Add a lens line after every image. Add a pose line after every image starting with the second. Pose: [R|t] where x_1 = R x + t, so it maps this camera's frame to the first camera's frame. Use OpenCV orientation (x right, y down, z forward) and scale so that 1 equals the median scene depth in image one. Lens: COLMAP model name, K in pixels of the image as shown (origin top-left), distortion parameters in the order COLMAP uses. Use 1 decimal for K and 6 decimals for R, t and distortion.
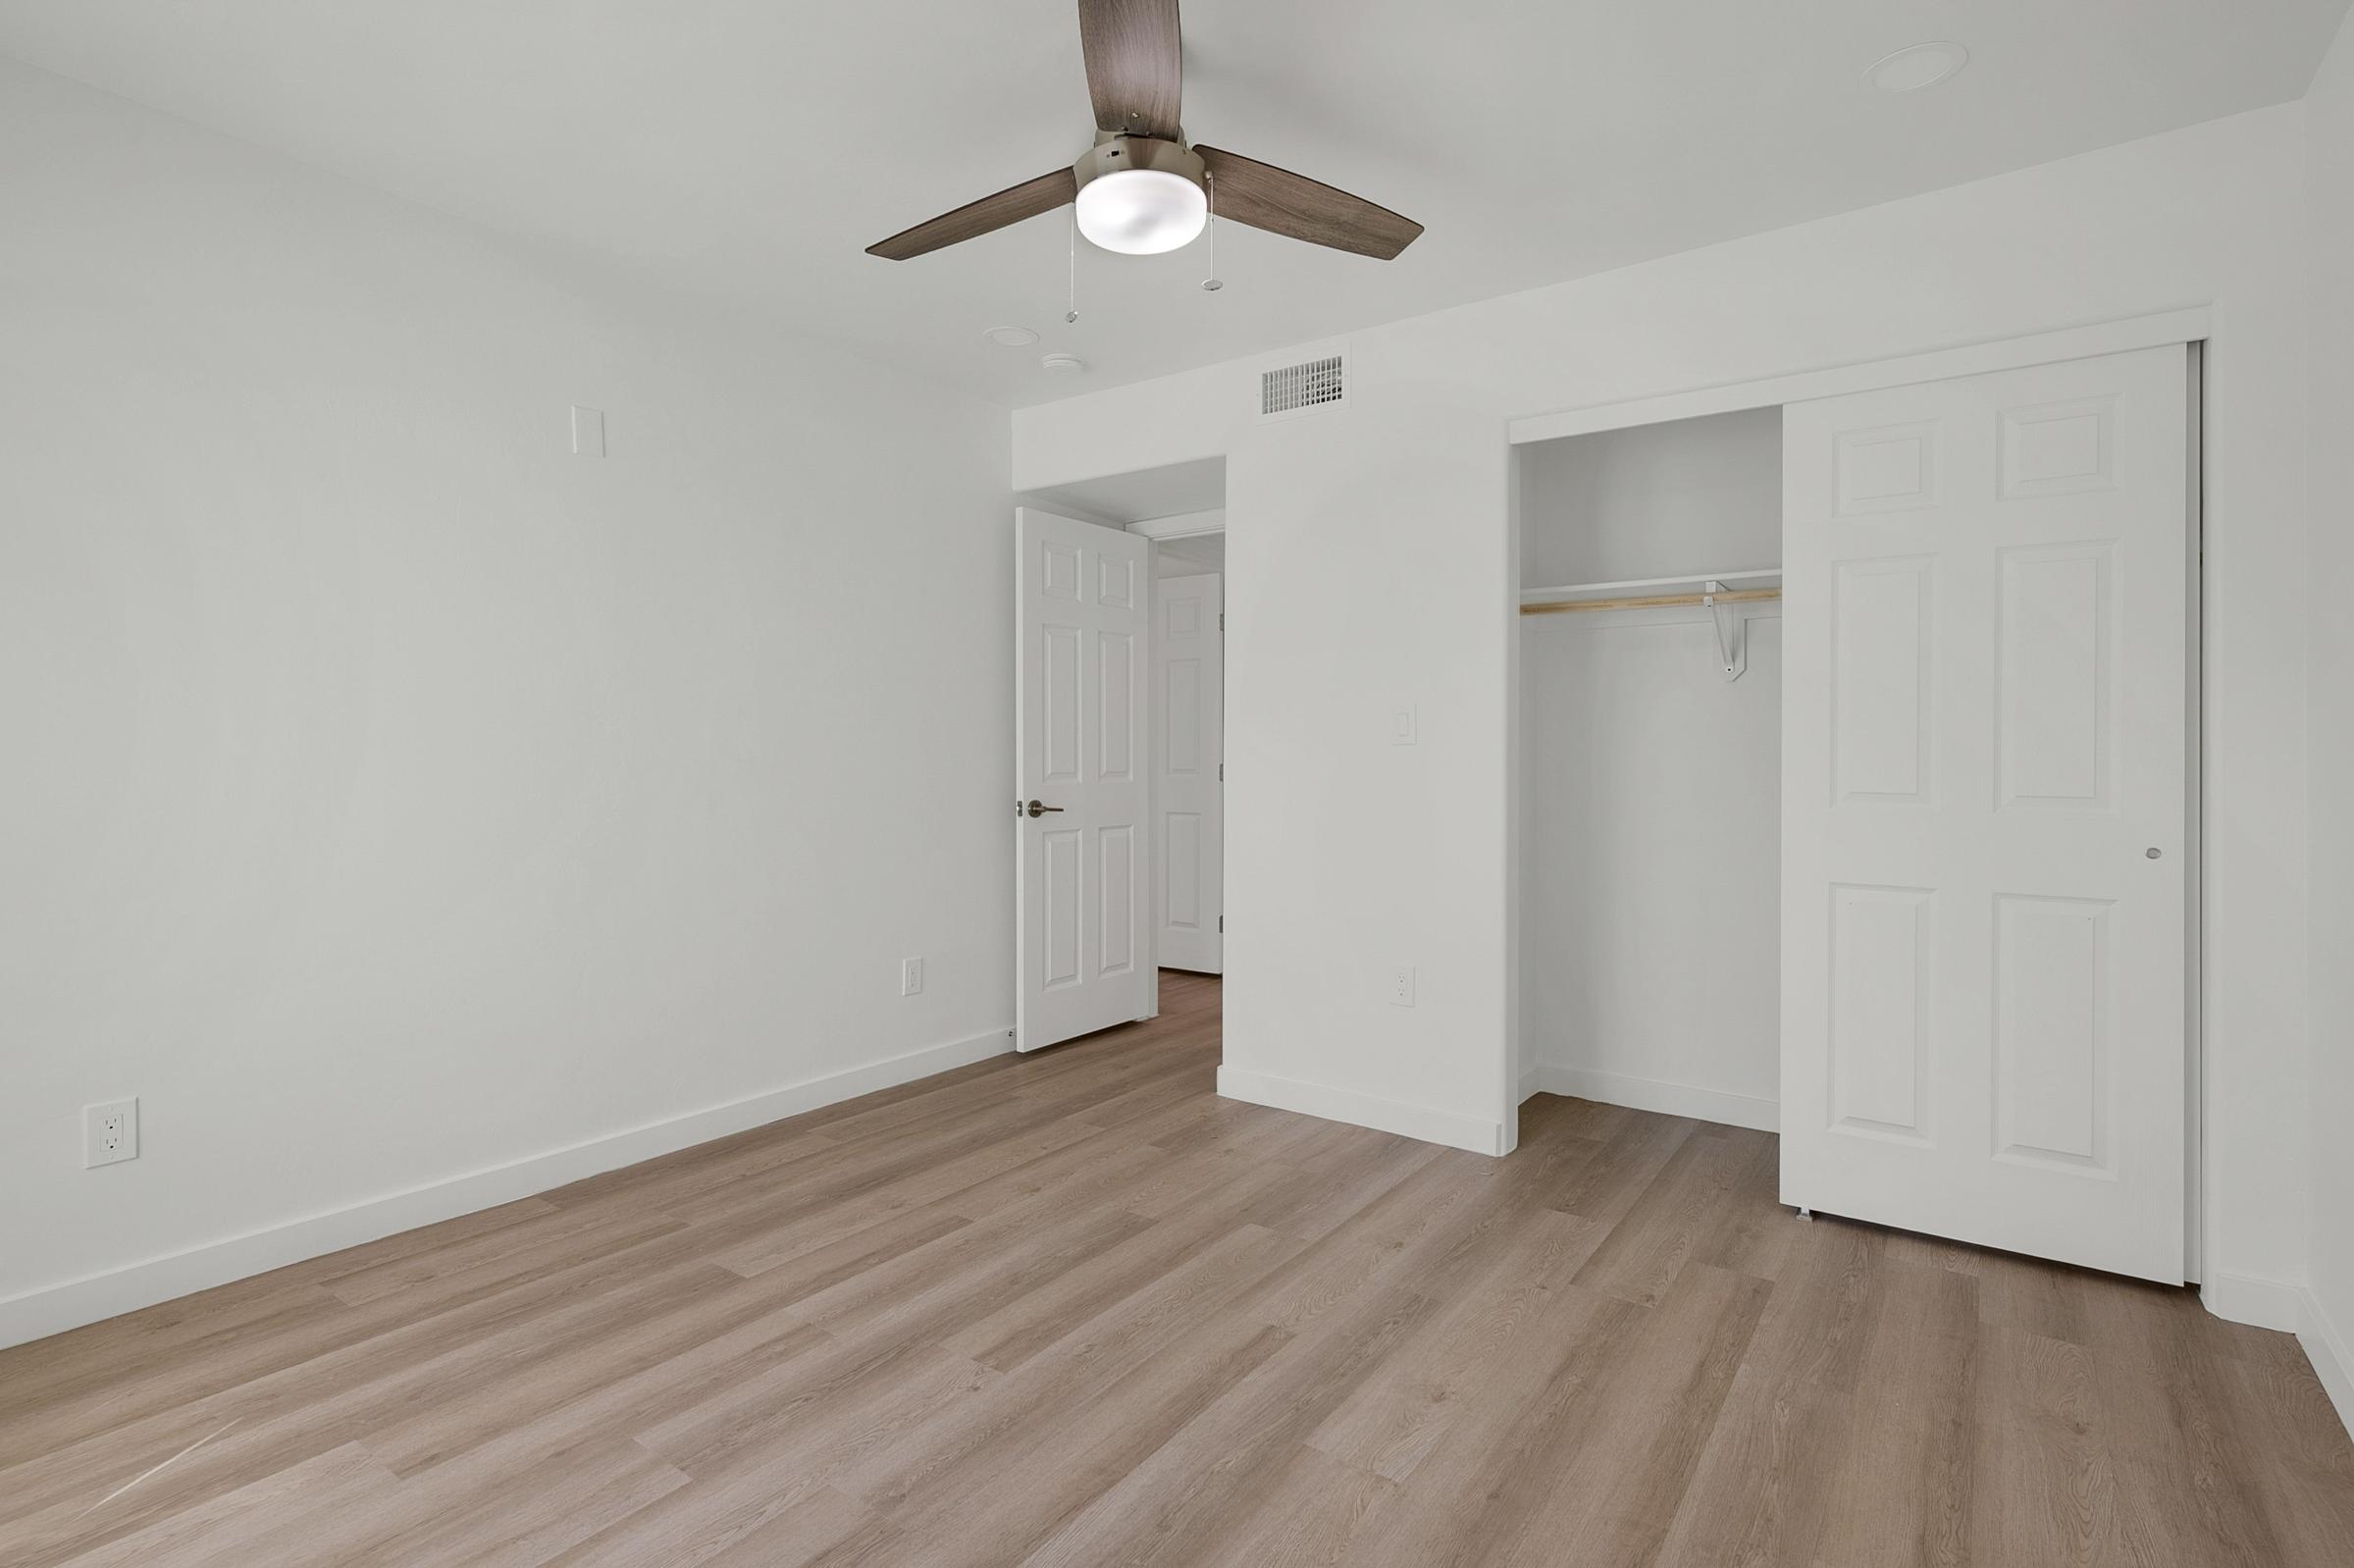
lens RADIAL K [[1122.7, 0, 1187.5], [0, 1122.7, 772.4], [0, 0, 1]] dist [0.001760, 0.000035]
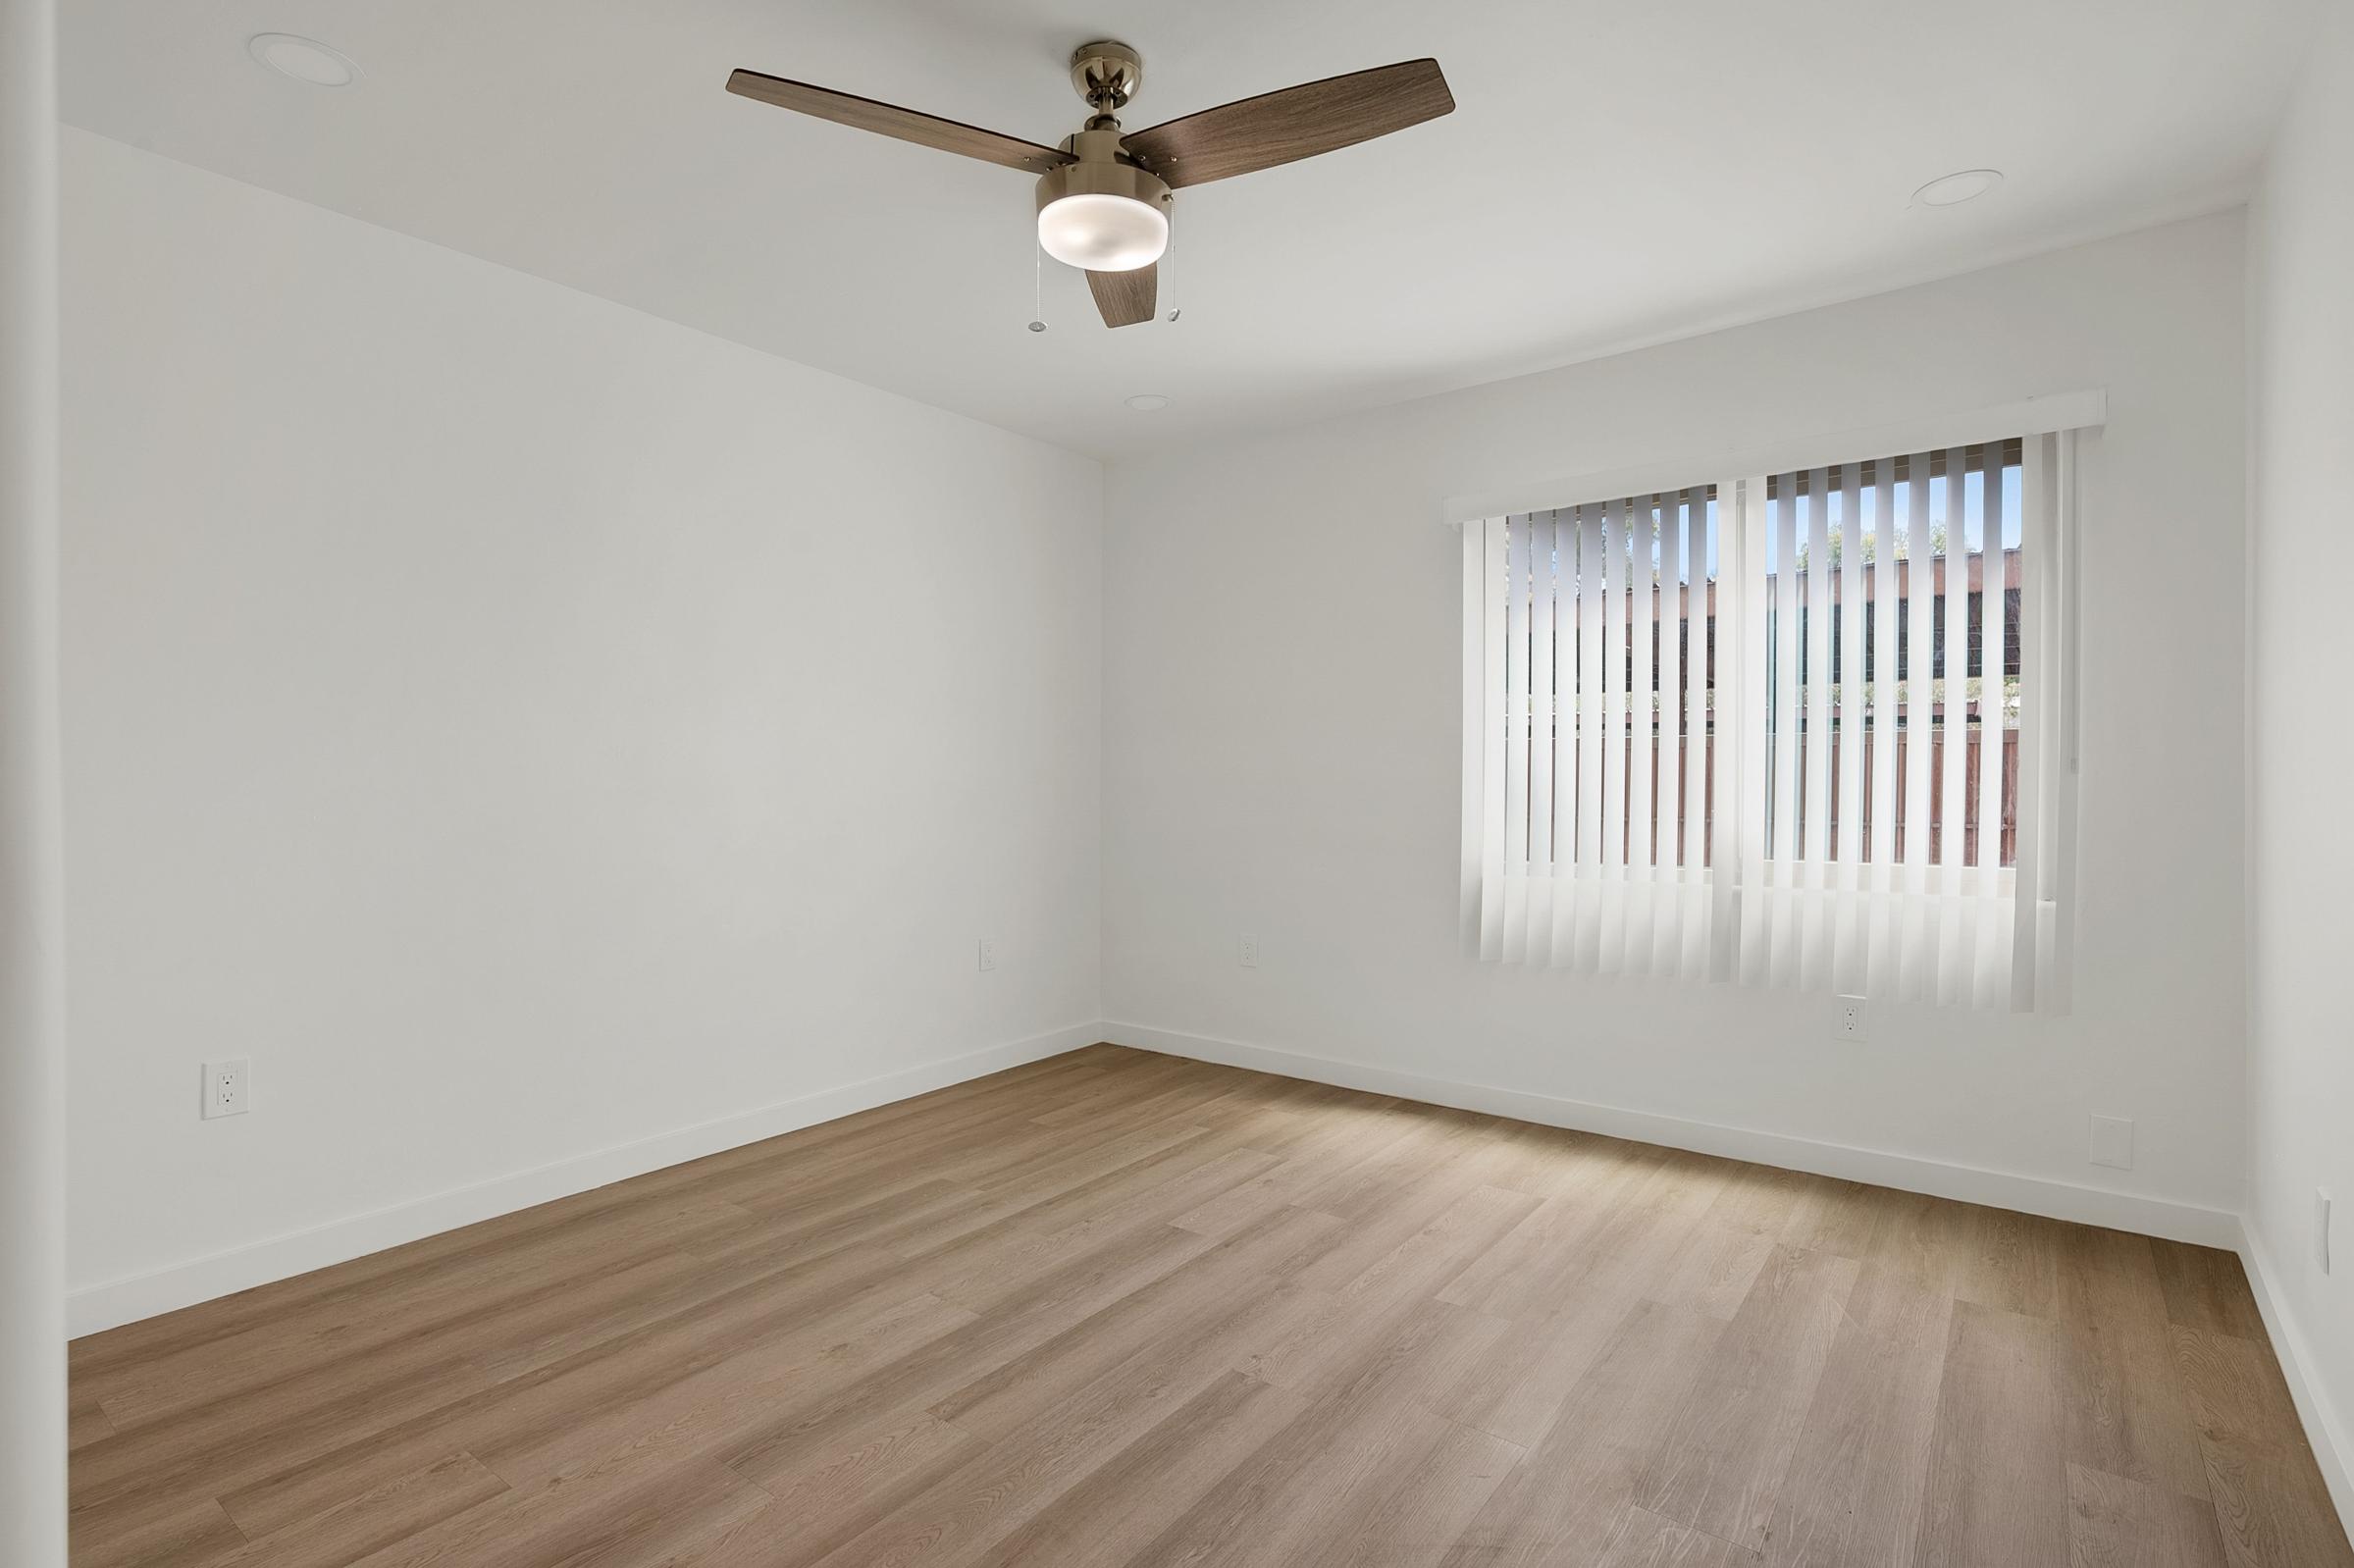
lens RADIAL K [[1122.7, 0, 1187.5], [0, 1122.7, 772.4], [0, 0, 1]] dist [0.001760, 0.000035]
pose [[-0.999493, -0.003430, 0.031662, -0.149921], [-0.003009, 0.999907, 0.013338, -0.032122], [-0.031705, 0.013236, -0.999410, 2.013320]]
